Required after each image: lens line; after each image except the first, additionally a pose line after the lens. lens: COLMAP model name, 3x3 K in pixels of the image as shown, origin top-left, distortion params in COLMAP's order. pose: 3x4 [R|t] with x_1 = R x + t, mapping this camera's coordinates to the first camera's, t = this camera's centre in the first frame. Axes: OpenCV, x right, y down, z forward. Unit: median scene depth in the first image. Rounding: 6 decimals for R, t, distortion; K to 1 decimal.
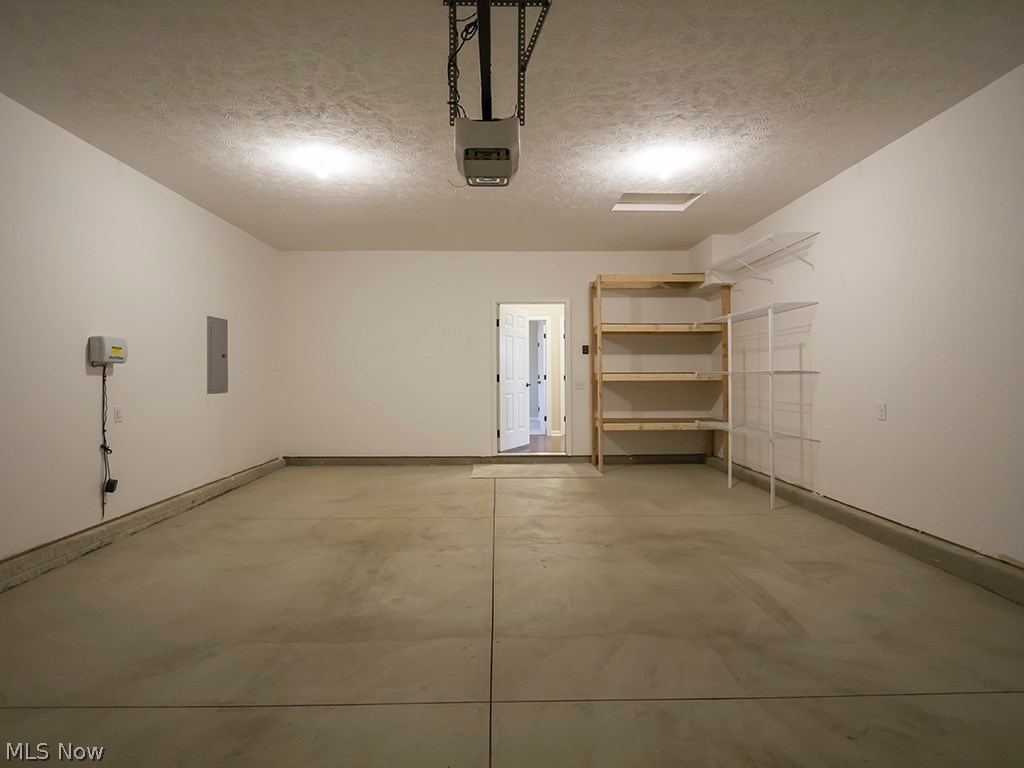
lens RADIAL K [[461.5, 0, 513.7], [0, 461.5, 374.8], [0, 0, 1]] dist [-0.000778, -0.000025]
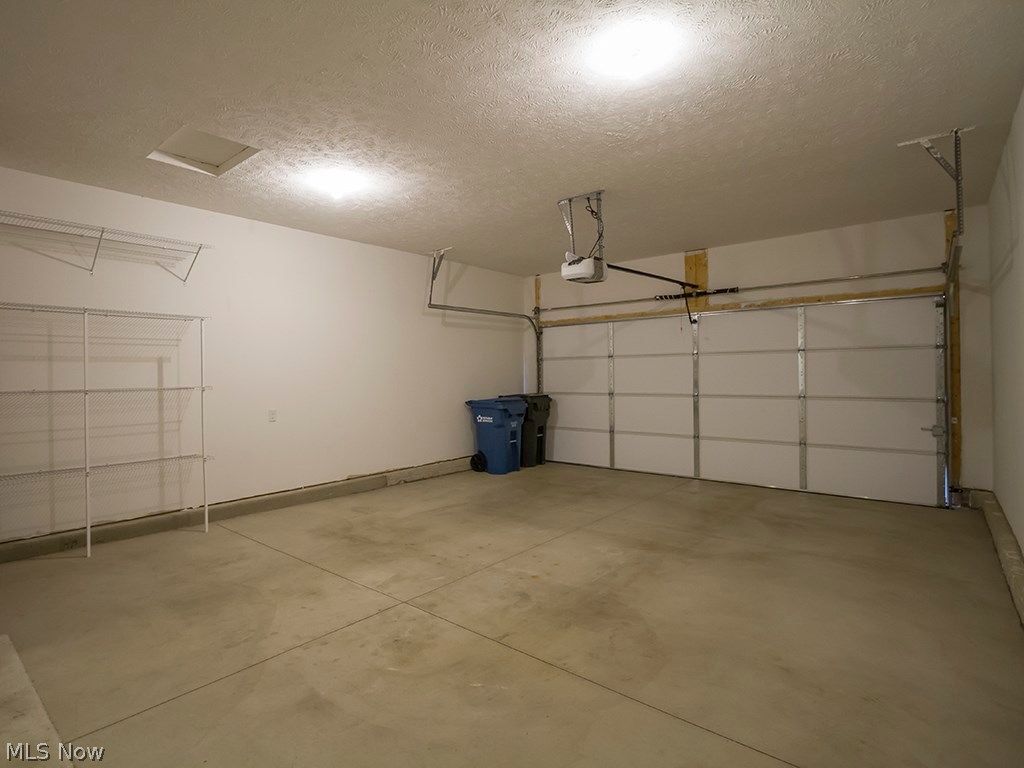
lens RADIAL K [[524.7, 0, 513.1], [0, 524.7, 381.8], [0, 0, 1]] dist [-0.023159, -0.000026]
pose [[-0.734618, 0.007727, 0.678437, -0.694318], [0.016887, 0.999834, 0.006898, -0.016407], [-0.678271, 0.016524, -0.734626, 1.481168]]
